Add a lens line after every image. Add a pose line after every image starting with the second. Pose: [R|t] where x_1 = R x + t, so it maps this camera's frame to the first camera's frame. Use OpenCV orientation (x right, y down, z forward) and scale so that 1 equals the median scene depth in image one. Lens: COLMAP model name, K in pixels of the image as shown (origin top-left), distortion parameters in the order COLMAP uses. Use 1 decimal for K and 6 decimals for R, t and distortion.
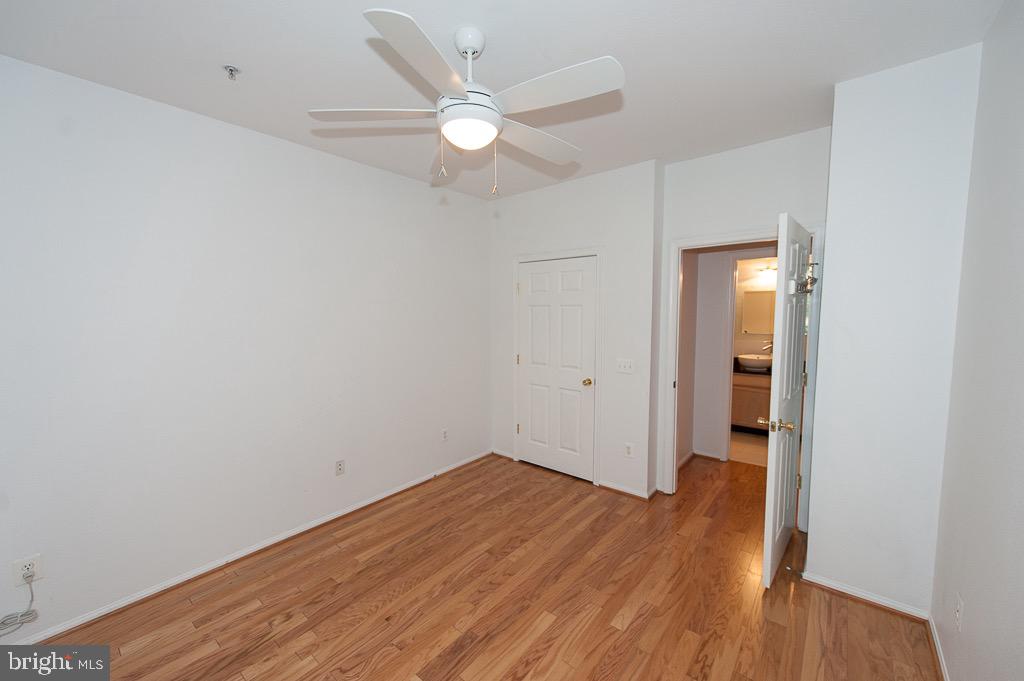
lens RADIAL K [[399.4, 0, 509.2], [0, 399.4, 342.5], [0, 0, 1]] dist [0.013172, -0.003677]
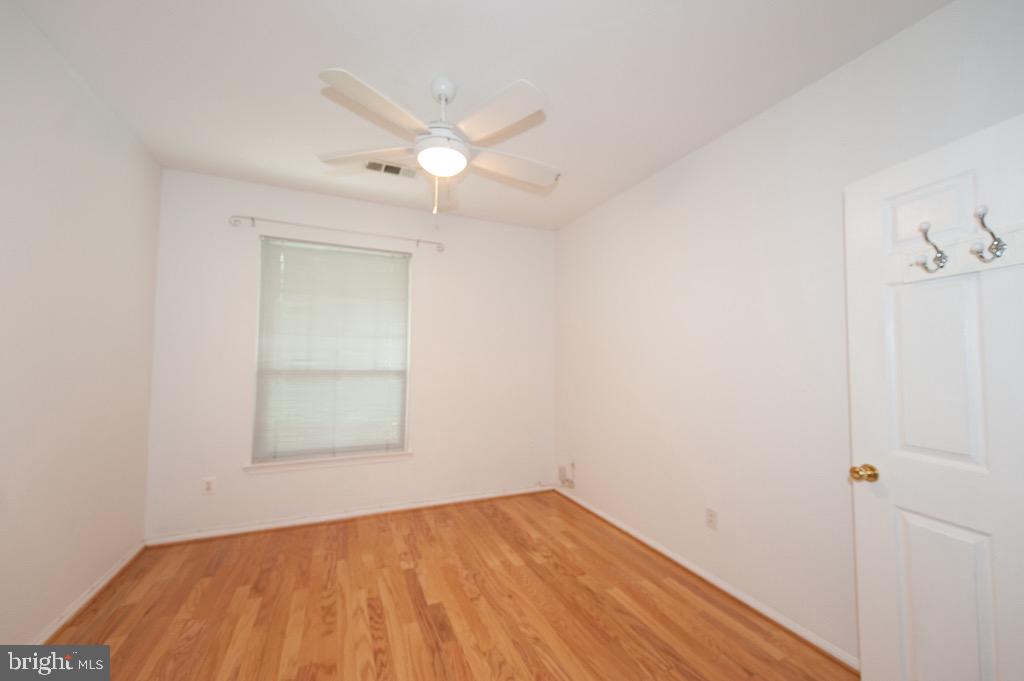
lens RADIAL K [[399.4, 0, 512.2], [0, 399.4, 336.8], [0, 0, 1]] dist [0.013172, -0.003677]
pose [[-0.447205, -0.050258, -0.893018, 0.647355], [-0.078192, 0.996794, -0.016942, -0.002285], [0.891007, 0.062250, -0.449702, 1.323228]]
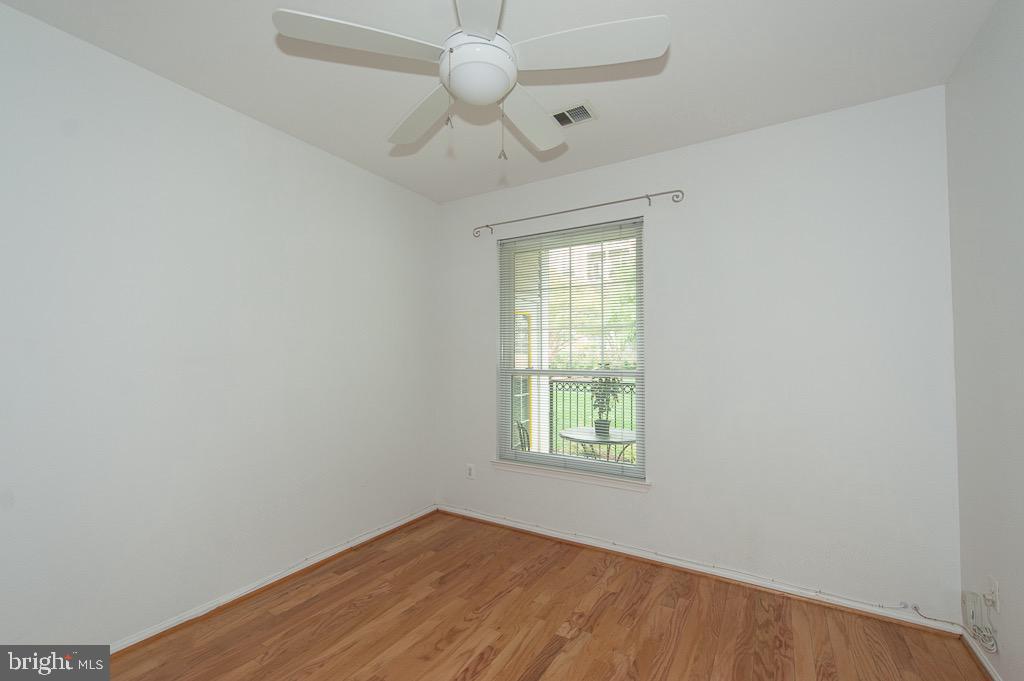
lens RADIAL K [[438.3, 0, 513.0], [0, 438.3, 340.6], [0, 0, 1]] dist [0.004843, -0.000015]
pose [[-0.990129, 0.004183, -0.140093, -0.008544], [-0.003438, 0.998529, 0.054116, -0.033619], [0.140113, 0.054063, -0.988658, 1.476176]]
